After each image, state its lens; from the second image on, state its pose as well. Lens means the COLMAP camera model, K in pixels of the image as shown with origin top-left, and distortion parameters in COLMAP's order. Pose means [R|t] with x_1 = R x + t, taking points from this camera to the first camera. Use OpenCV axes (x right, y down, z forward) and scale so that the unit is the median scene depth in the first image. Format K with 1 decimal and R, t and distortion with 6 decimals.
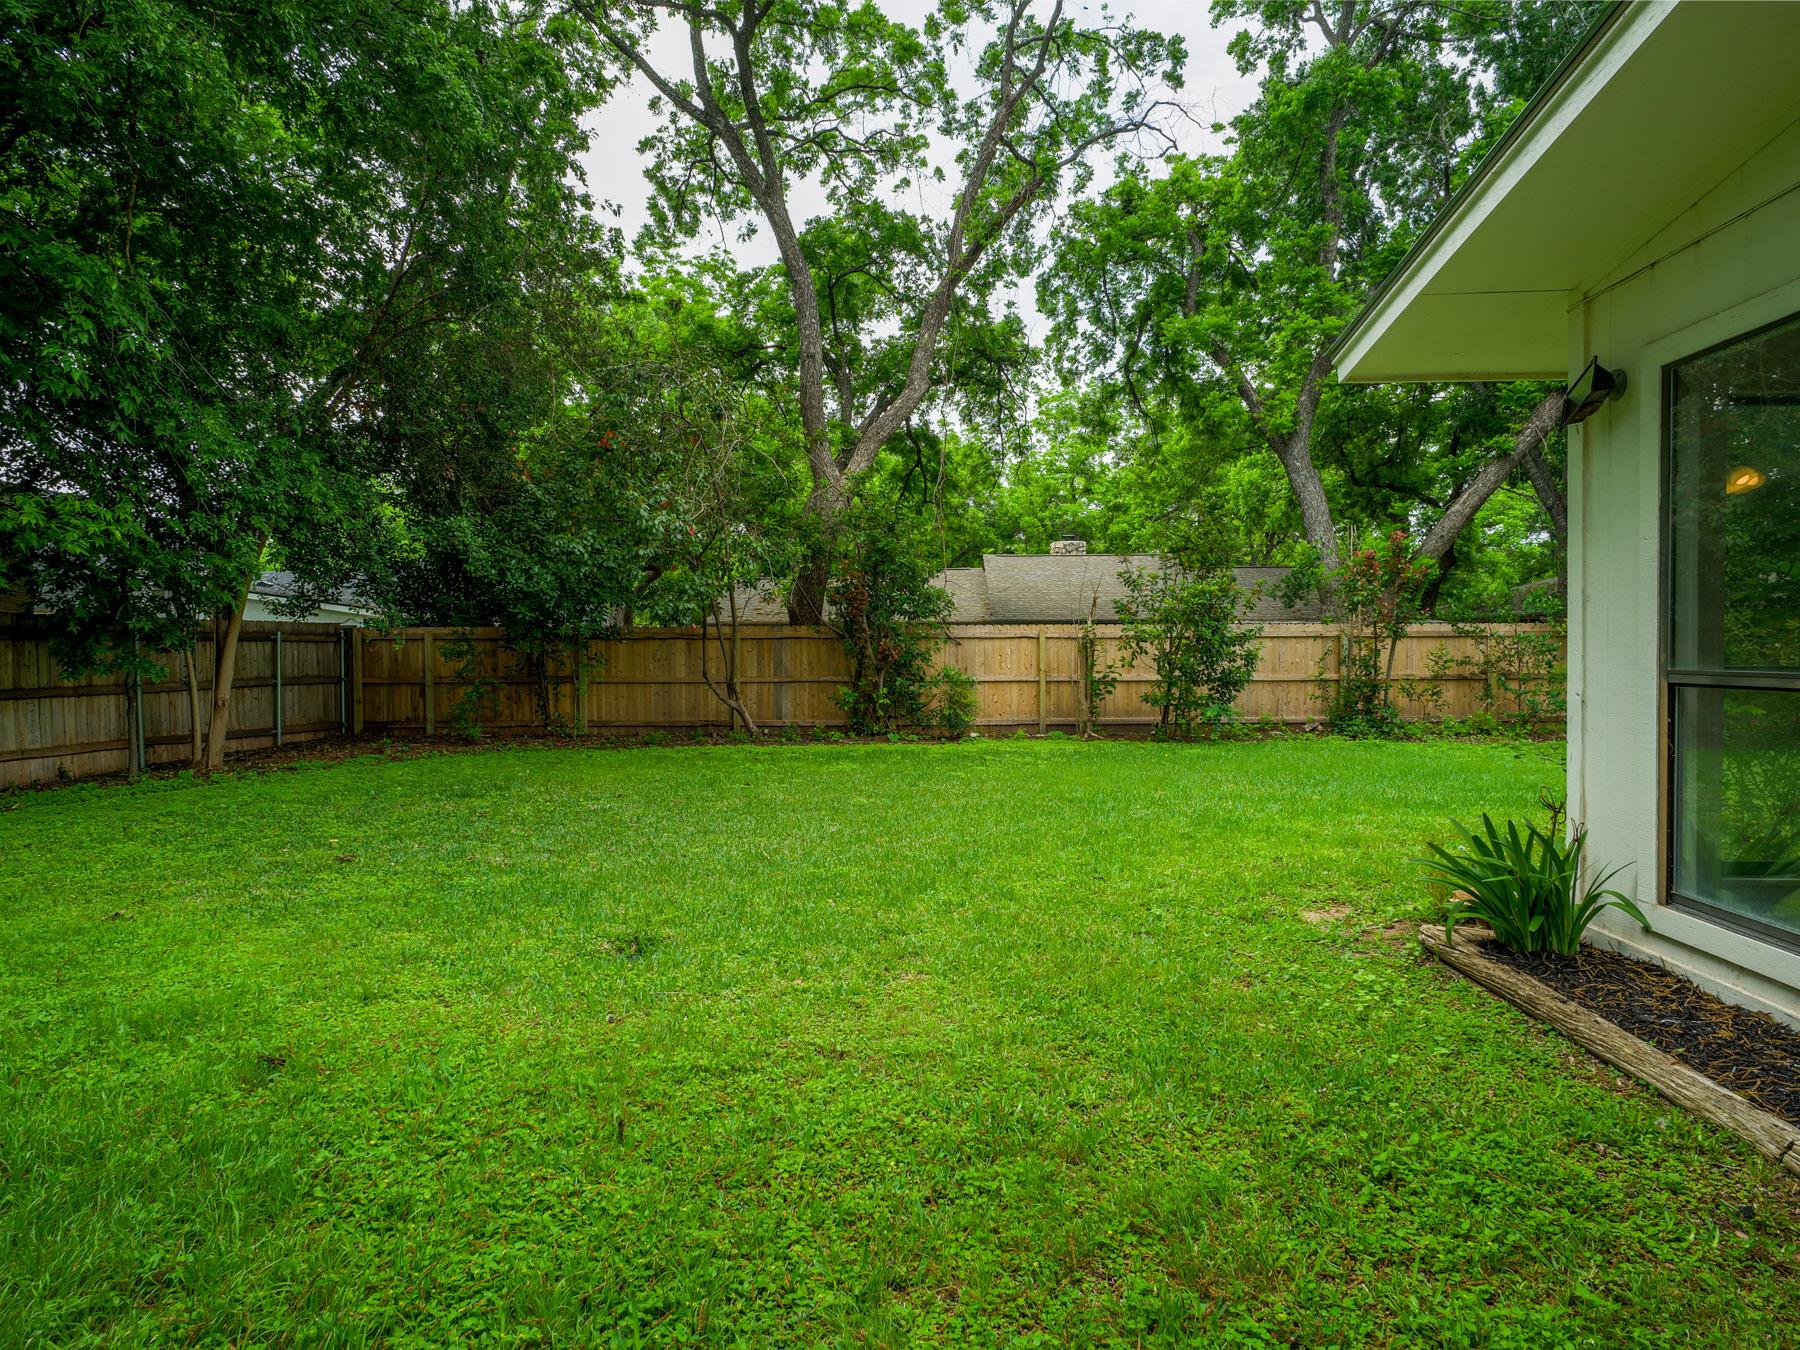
lens RADIAL K [[975.3, 0, 907.4], [0, 975.3, 673.6], [0, 0, 1]] dist [-0.016993, 0.001107]
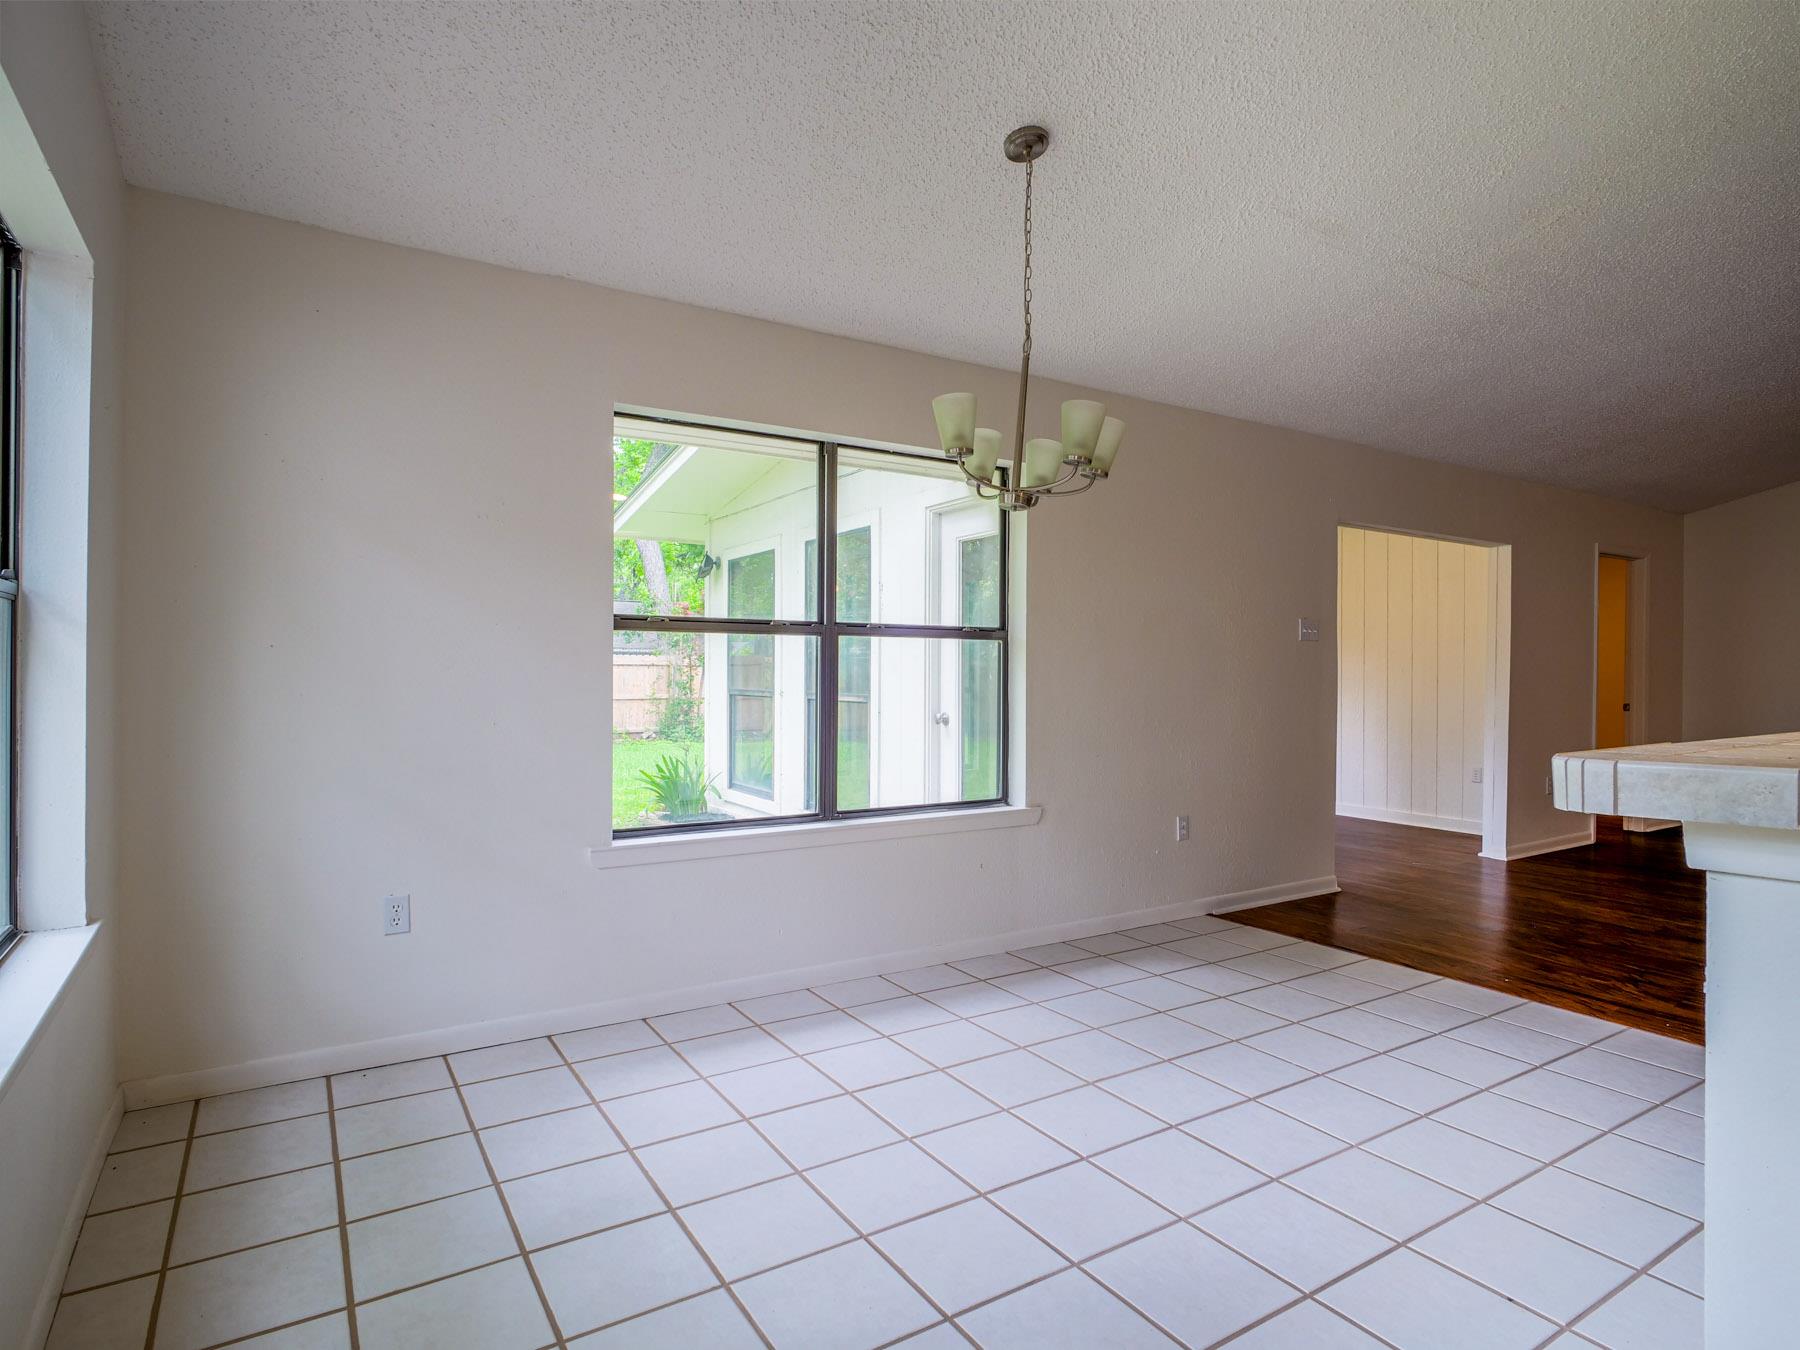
lens RADIAL K [[975.3, 0, 907.4], [0, 975.3, 673.6], [0, 0, 1]] dist [-0.016993, 0.001107]
pose [[0.815160, 0.019266, 0.578916, -0.031382], [-0.005976, 0.999673, -0.024854, 0.002339], [-0.579205, 0.016800, 0.815009, -0.156613]]
